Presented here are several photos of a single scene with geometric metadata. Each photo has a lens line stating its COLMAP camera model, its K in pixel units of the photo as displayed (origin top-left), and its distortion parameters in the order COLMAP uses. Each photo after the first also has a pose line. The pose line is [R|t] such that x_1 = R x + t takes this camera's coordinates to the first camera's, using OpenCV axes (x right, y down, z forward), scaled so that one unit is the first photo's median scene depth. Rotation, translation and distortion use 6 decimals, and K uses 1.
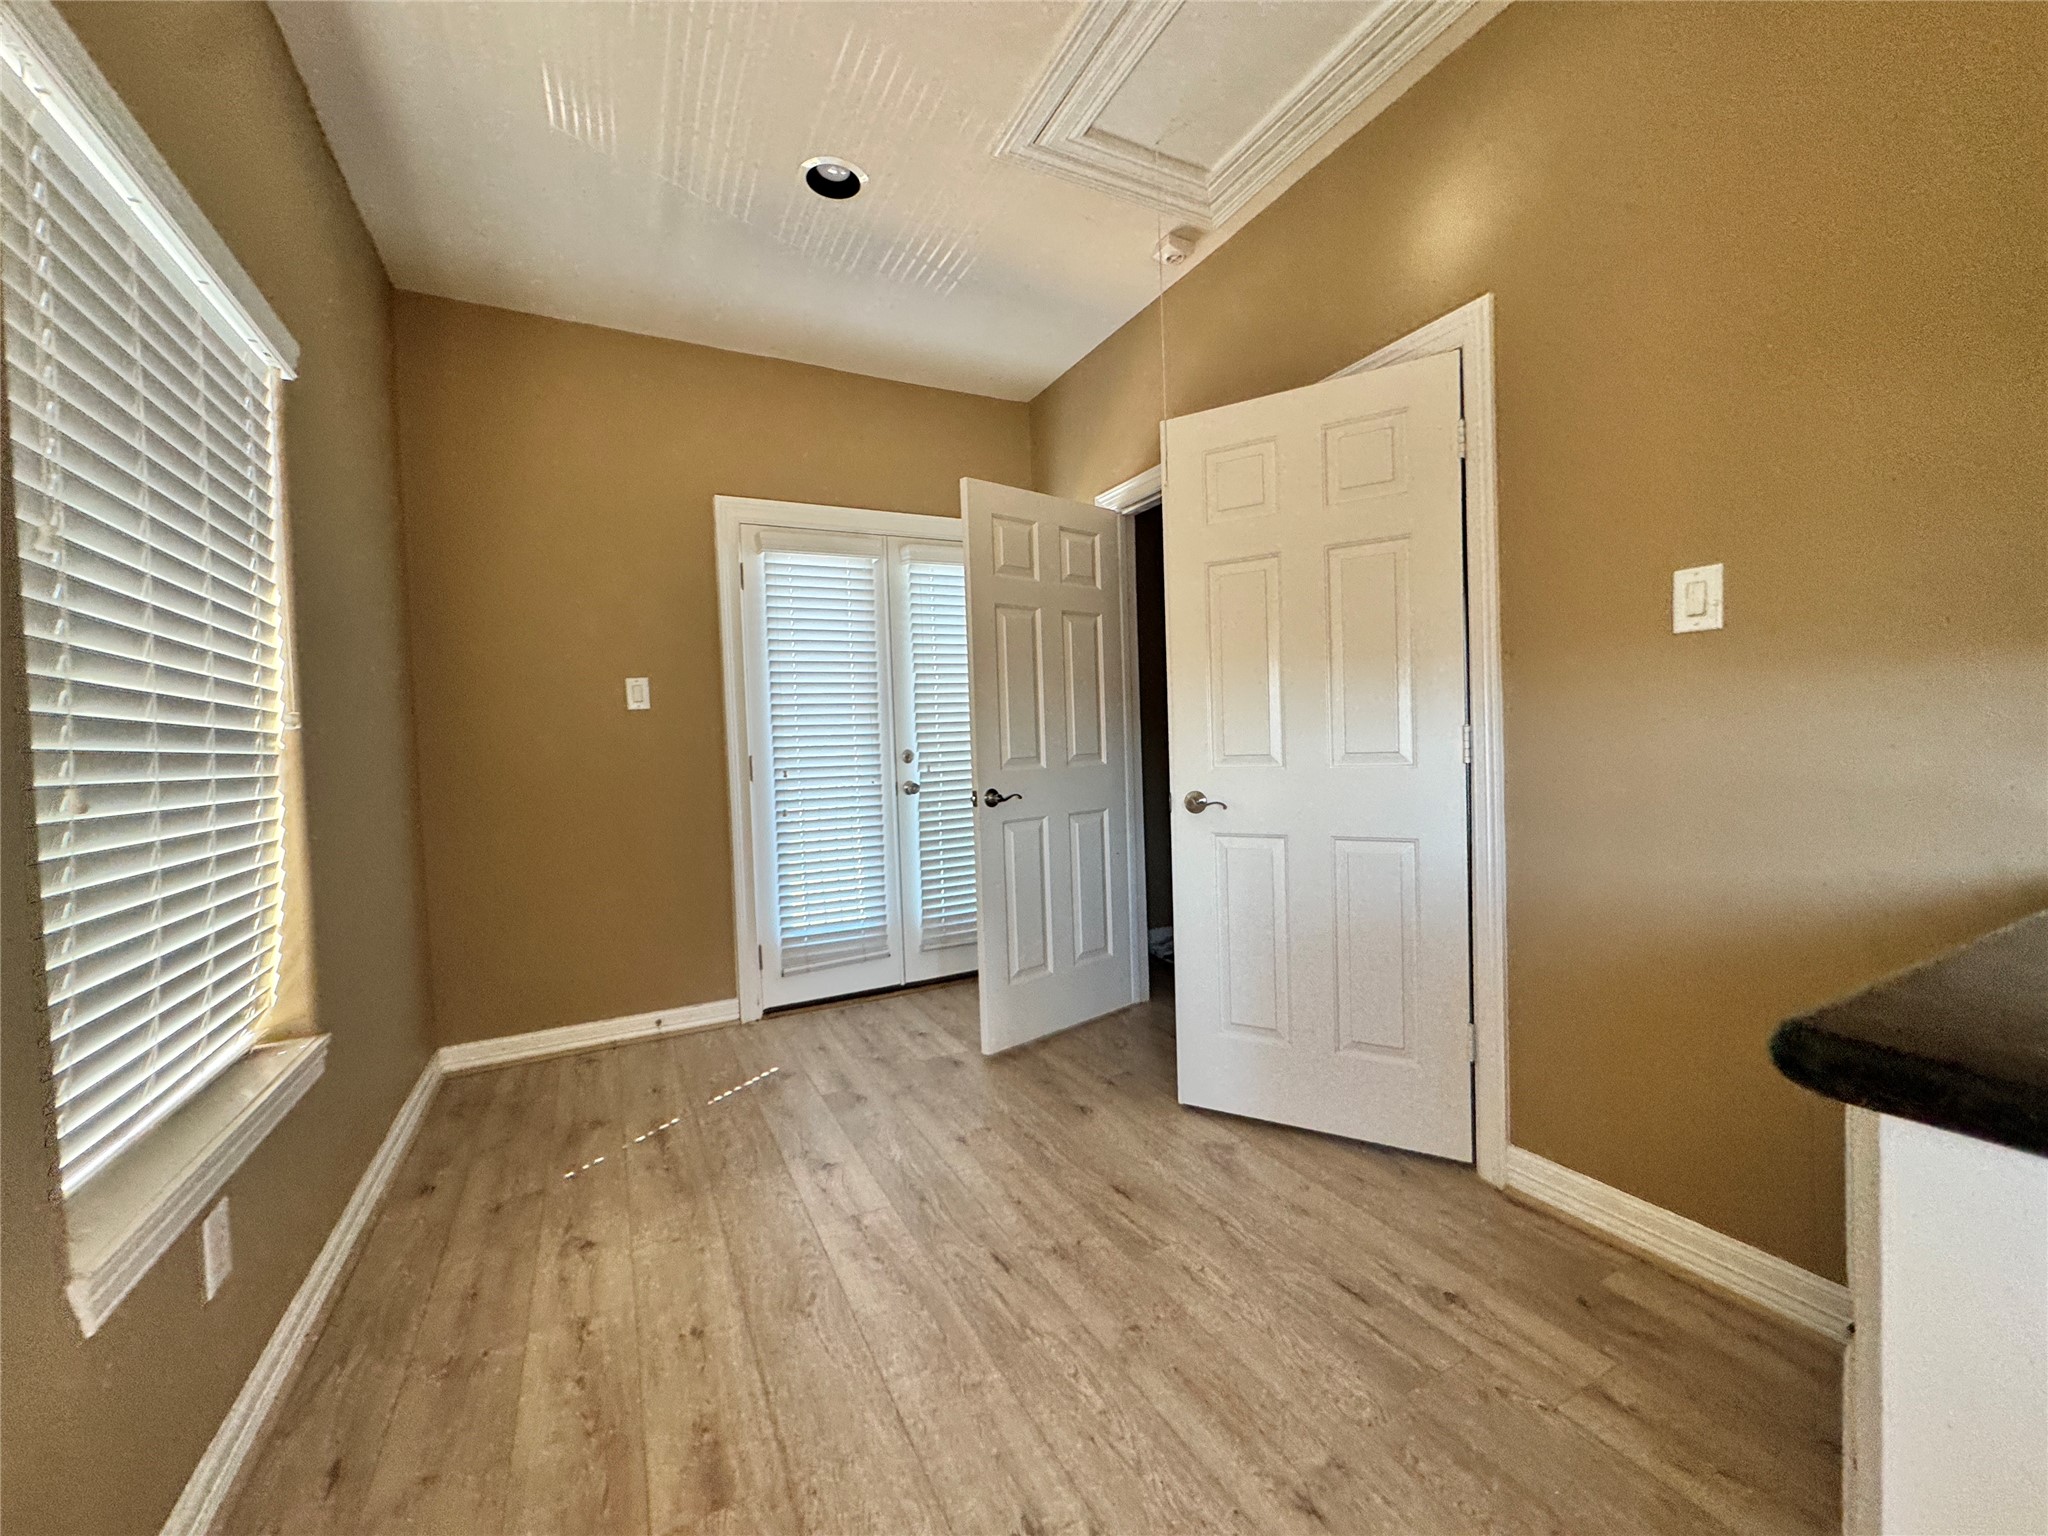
lens RADIAL K [[813.0, 0, 1025.4], [0, 813.0, 770.6], [0, 0, 1]] dist [-0.001511, 0.000377]
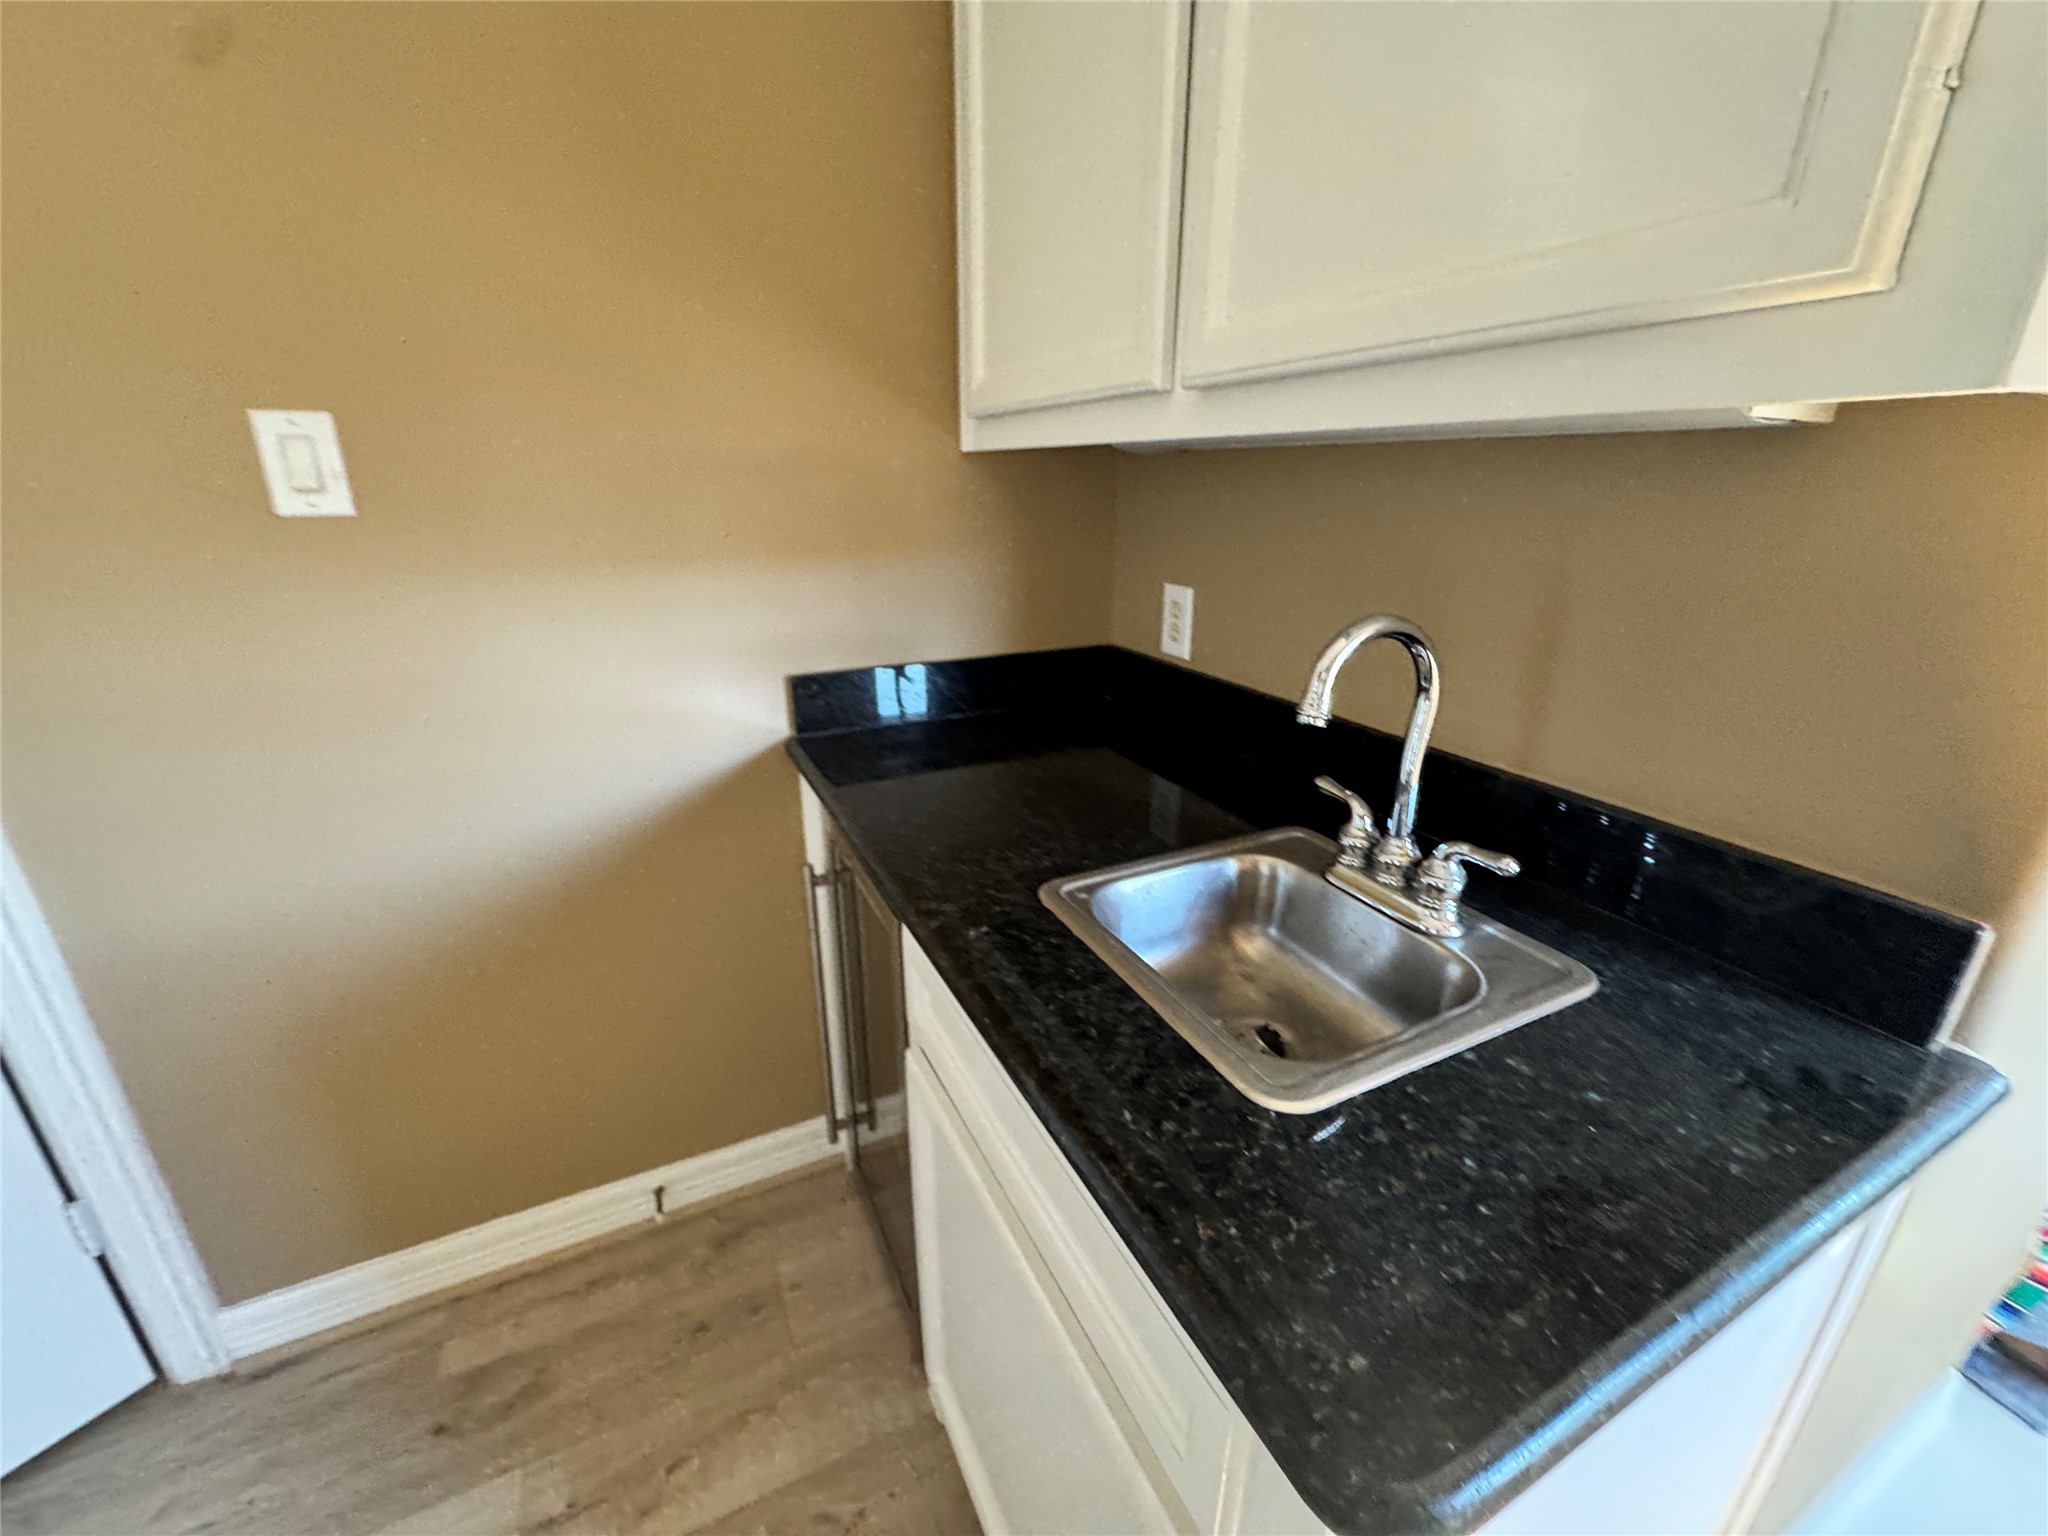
lens RADIAL K [[813.0, 0, 1024.5], [0, 813.0, 763.8], [0, 0, 1]] dist [-0.001511, 0.000377]
pose [[0.022634, -0.305724, 0.951851, 0.162224], [0.027553, 0.951924, 0.305092, -0.163970], [-0.999364, 0.019321, 0.029970, 0.415654]]
